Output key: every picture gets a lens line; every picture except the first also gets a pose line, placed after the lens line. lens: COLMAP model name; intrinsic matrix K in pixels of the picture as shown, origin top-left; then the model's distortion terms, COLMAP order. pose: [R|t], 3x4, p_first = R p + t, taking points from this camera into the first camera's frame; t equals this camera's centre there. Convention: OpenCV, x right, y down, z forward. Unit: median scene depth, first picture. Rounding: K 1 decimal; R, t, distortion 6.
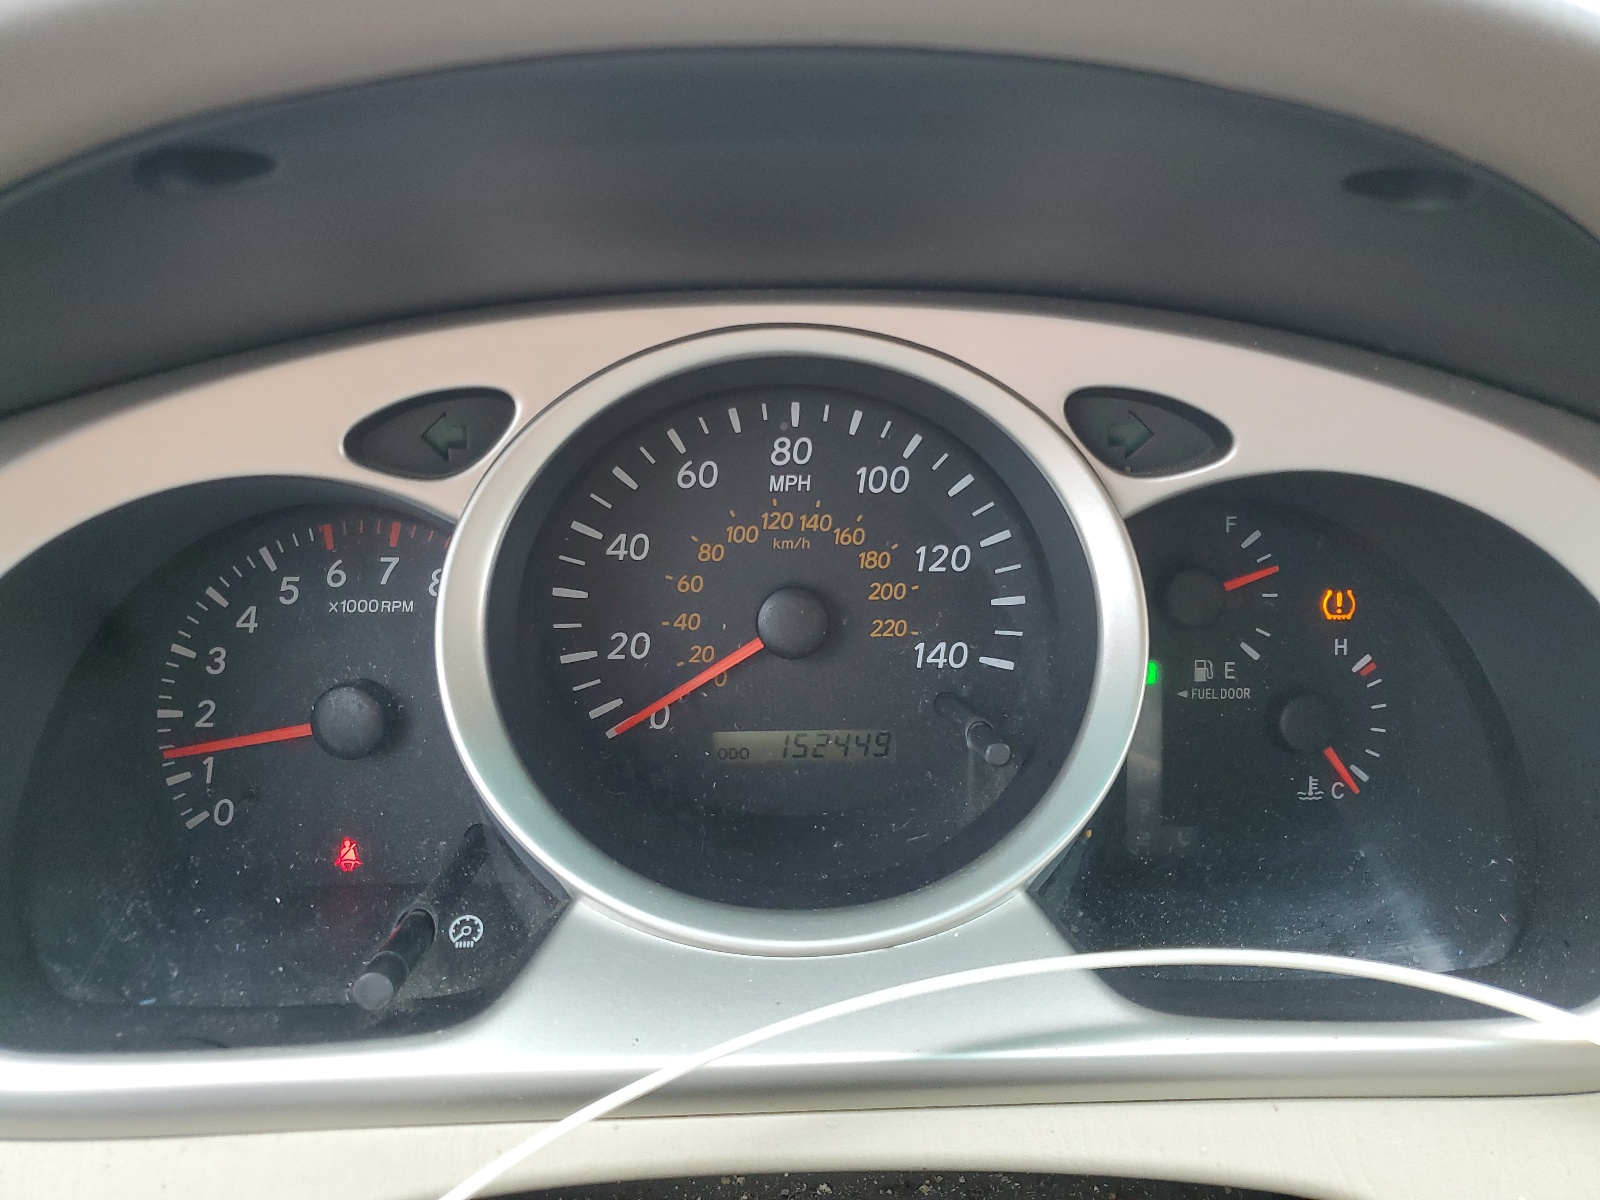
lens RADIAL K [[1209.8, 0, 801.3], [0, 1209.8, 599.3], [0, 0, 1]] dist [0.000337, -0.000164]
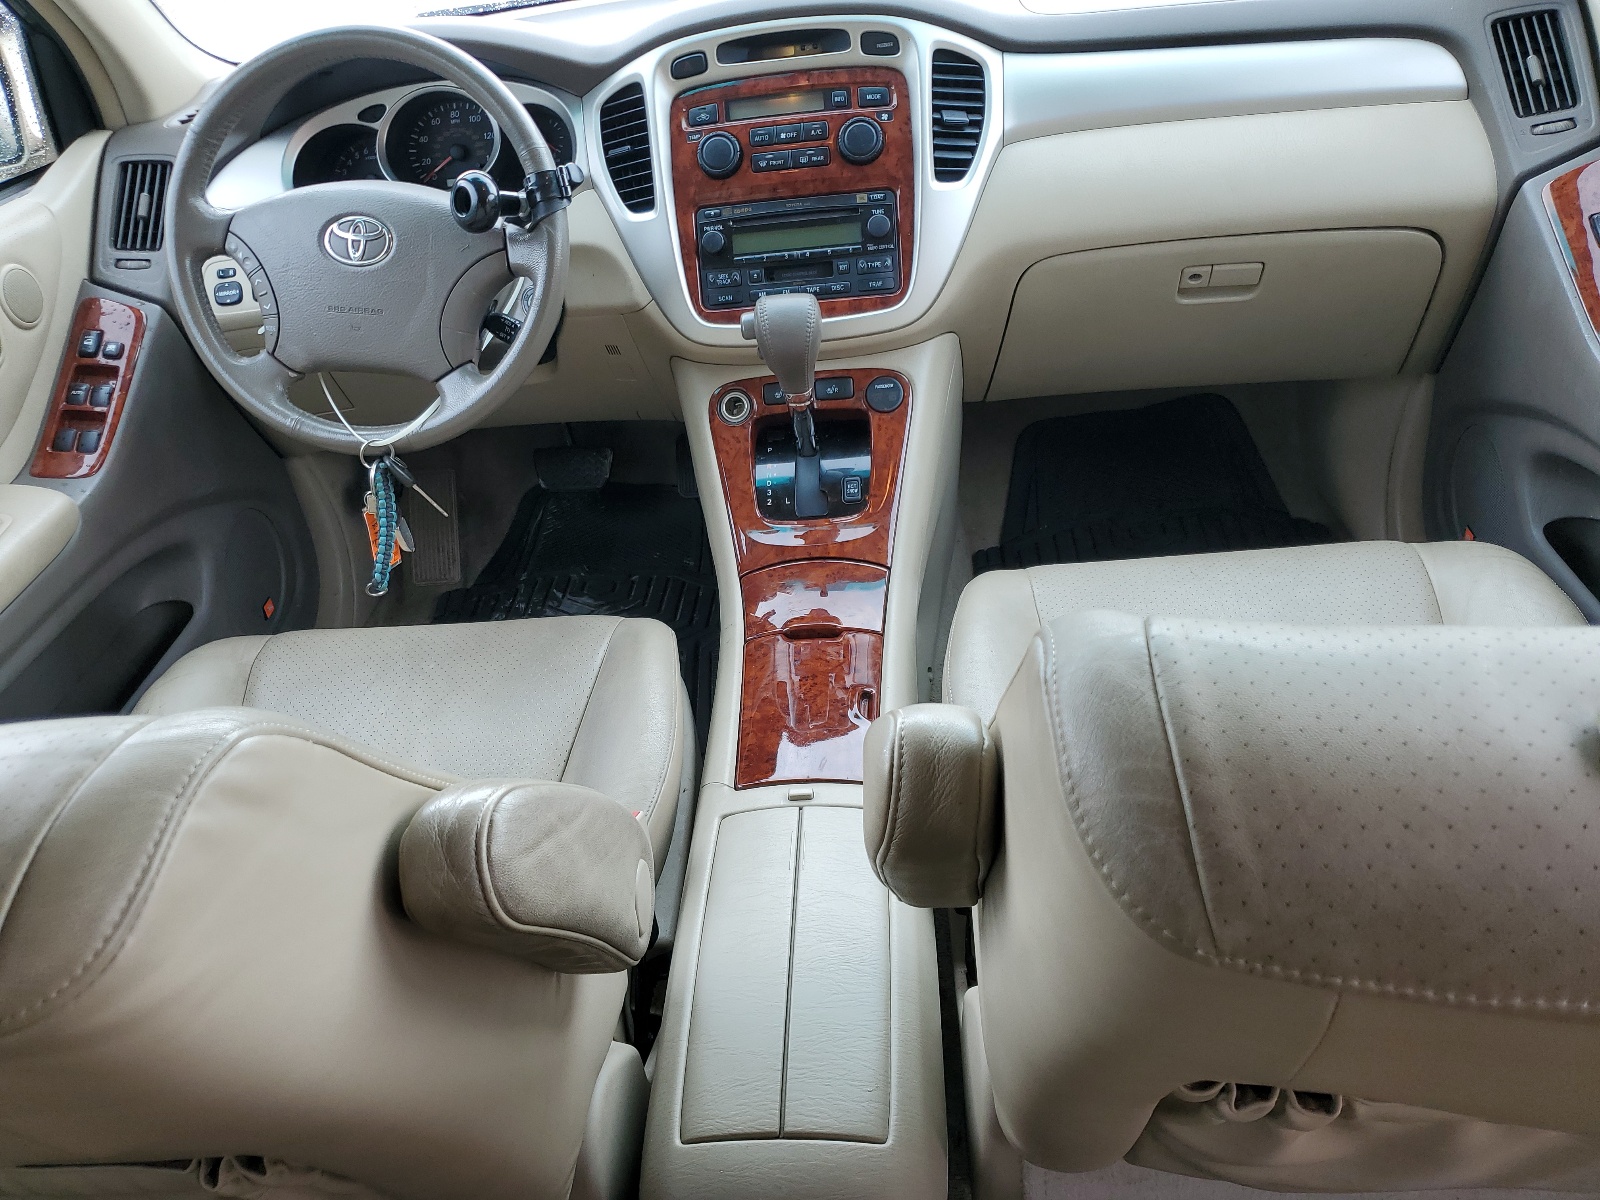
lens RADIAL K [[1209.8, 0, 798.8], [0, 1209.8, 600.6], [0, 0, 1]] dist [0.000337, -0.000164]
pose [[0.987865, -0.047797, -0.147779, 1.917714], [0.074408, 0.980819, 0.180162, 0.982259], [0.136333, -0.188972, 0.972473, -3.731920]]
